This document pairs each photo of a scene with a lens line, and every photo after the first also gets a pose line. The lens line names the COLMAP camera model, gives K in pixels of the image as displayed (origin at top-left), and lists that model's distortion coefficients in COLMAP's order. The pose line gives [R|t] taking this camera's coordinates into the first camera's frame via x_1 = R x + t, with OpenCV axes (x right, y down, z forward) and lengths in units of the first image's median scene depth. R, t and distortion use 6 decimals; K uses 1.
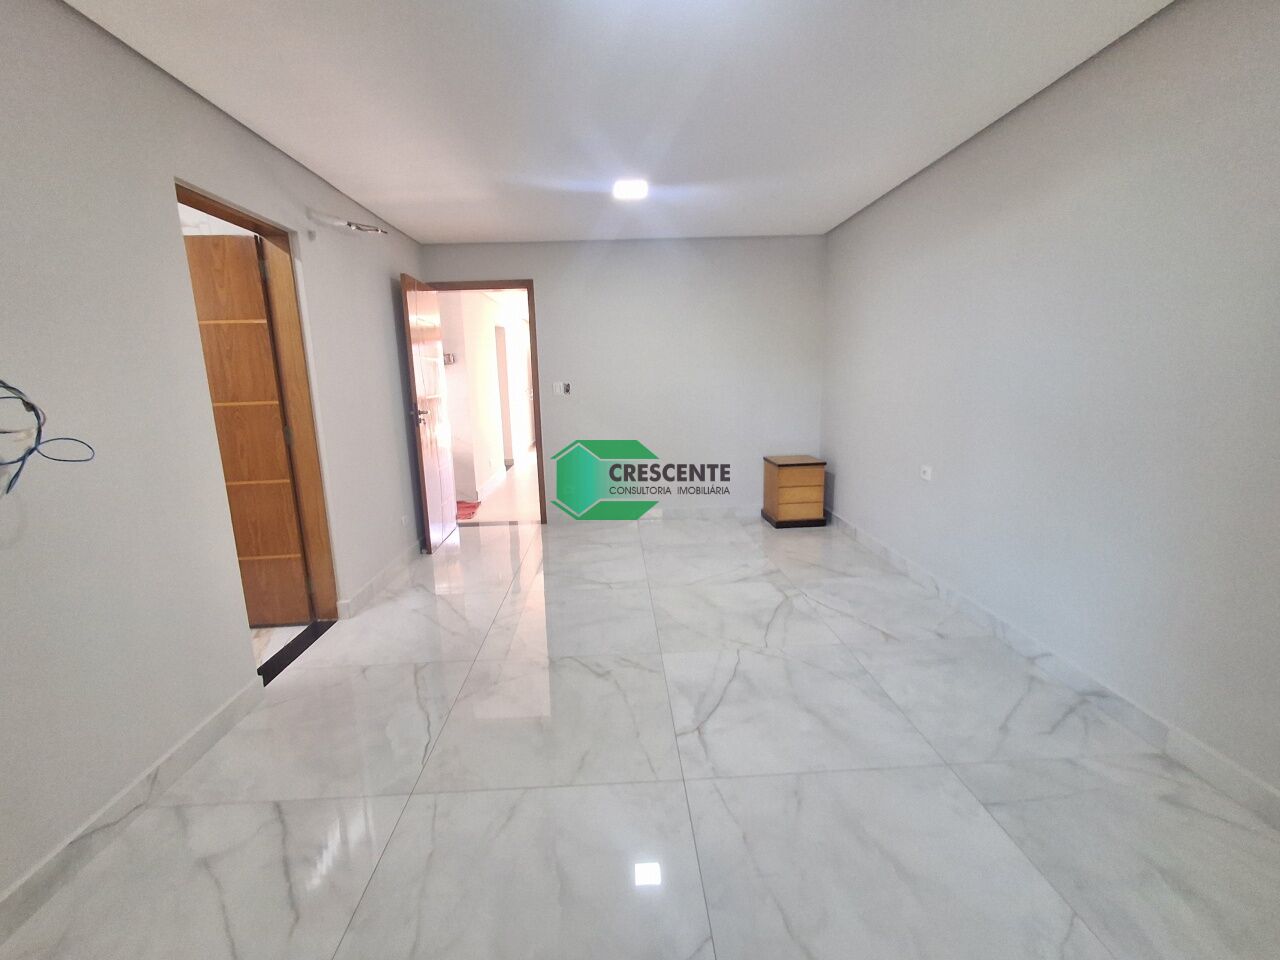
lens RADIAL K [[580.0, 0, 632.4], [0, 580.0, 477.8], [0, 0, 1]] dist [0.008842, 0.002739]
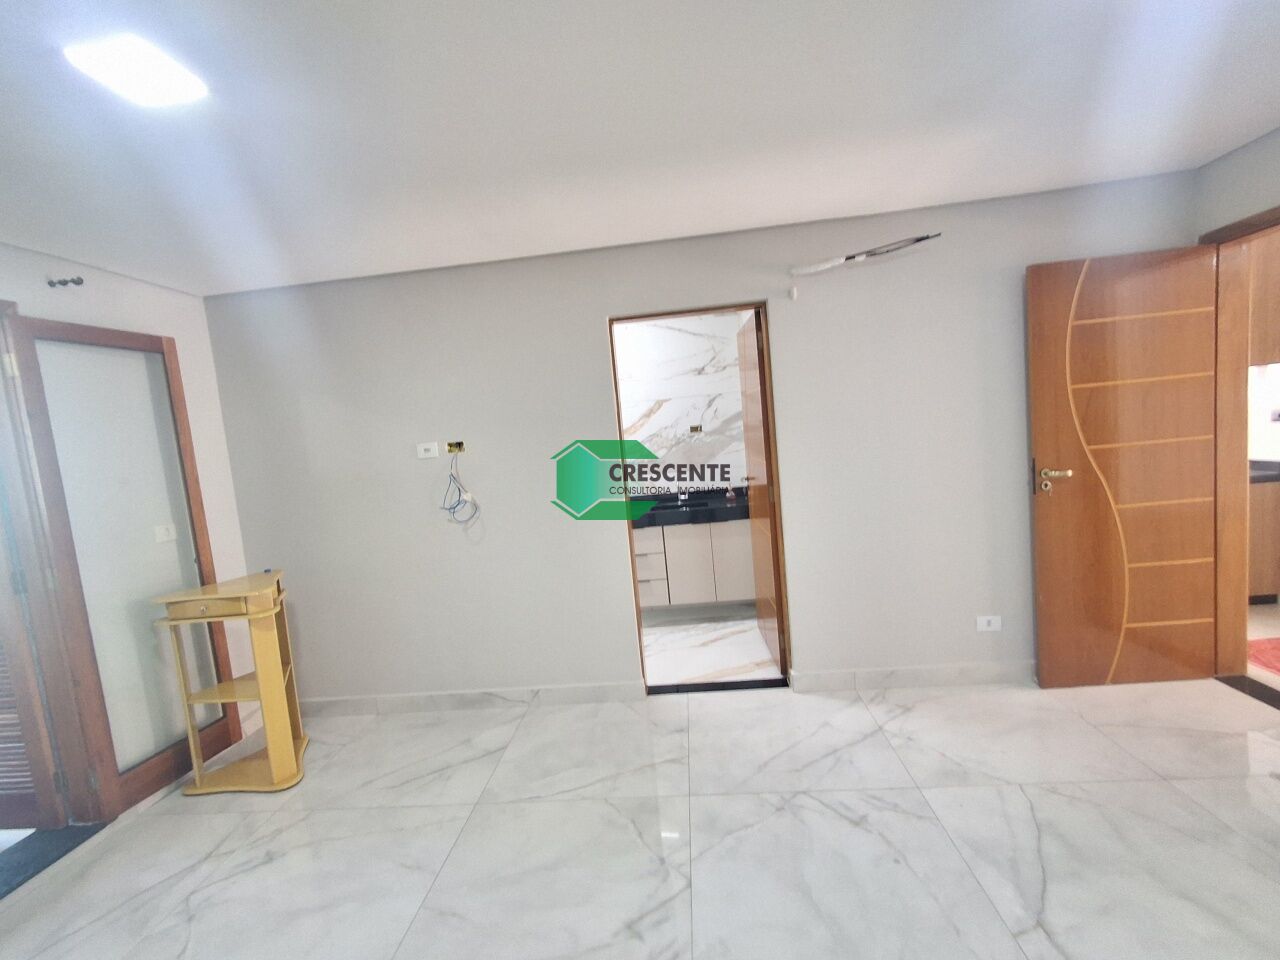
lens RADIAL K [[580.0, 0, 630.7], [0, 580.0, 483.5], [0, 0, 1]] dist [0.008842, 0.002739]
pose [[-0.110955, 0.132986, -0.984888, 0.544754], [-0.080276, 0.986569, 0.142257, -0.262135], [0.990578, 0.094847, -0.098789, 1.016780]]
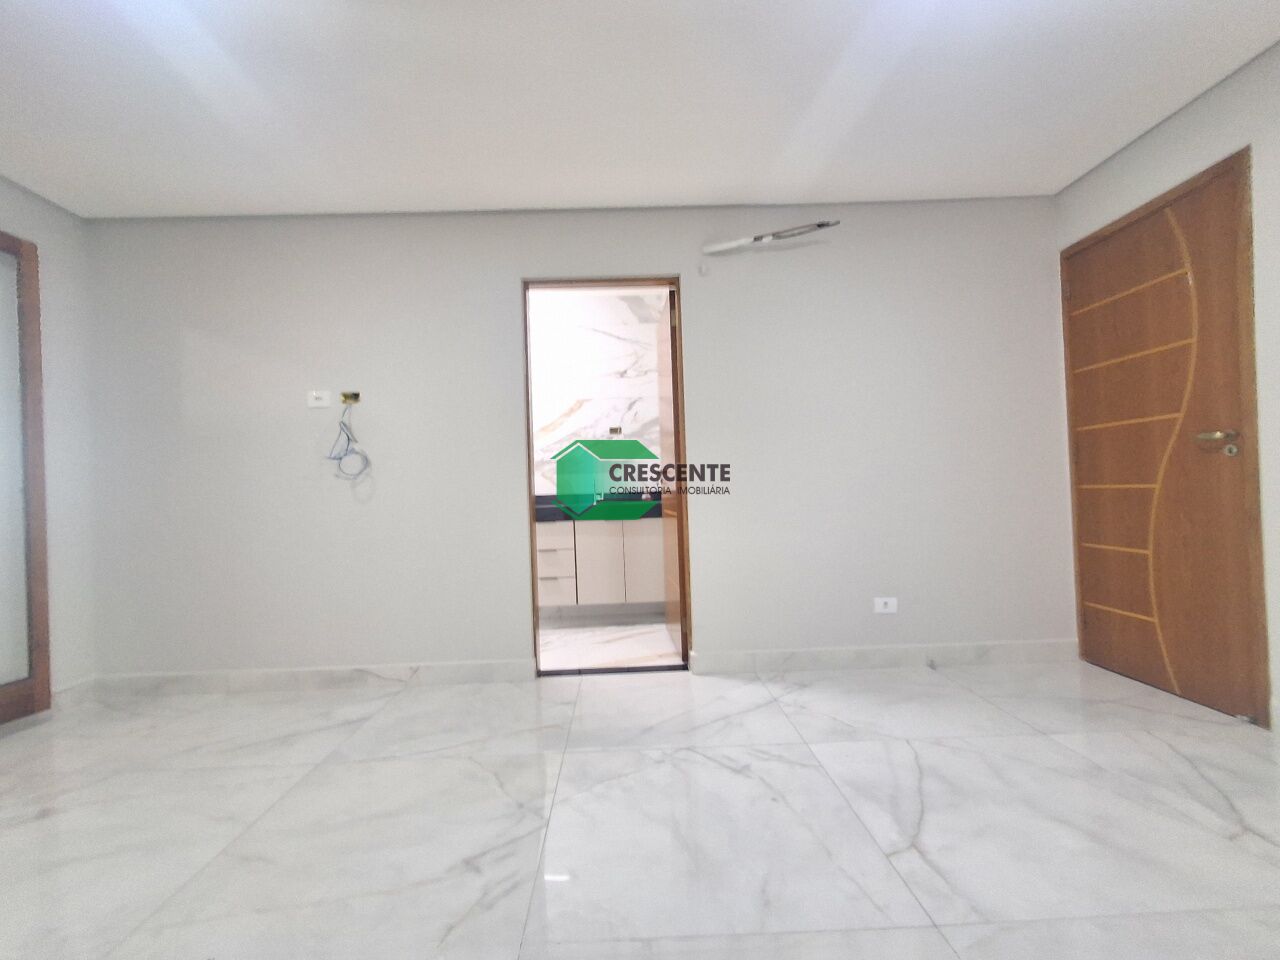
lens RADIAL K [[580.0, 0, 627.1], [0, 580.0, 483.7], [0, 0, 1]] dist [0.008842, 0.002739]
pose [[-0.016565, 0.013833, -0.999767, 0.520858], [-0.144585, 0.989362, 0.016085, -0.064131], [0.989354, 0.144818, -0.014389, 1.108026]]
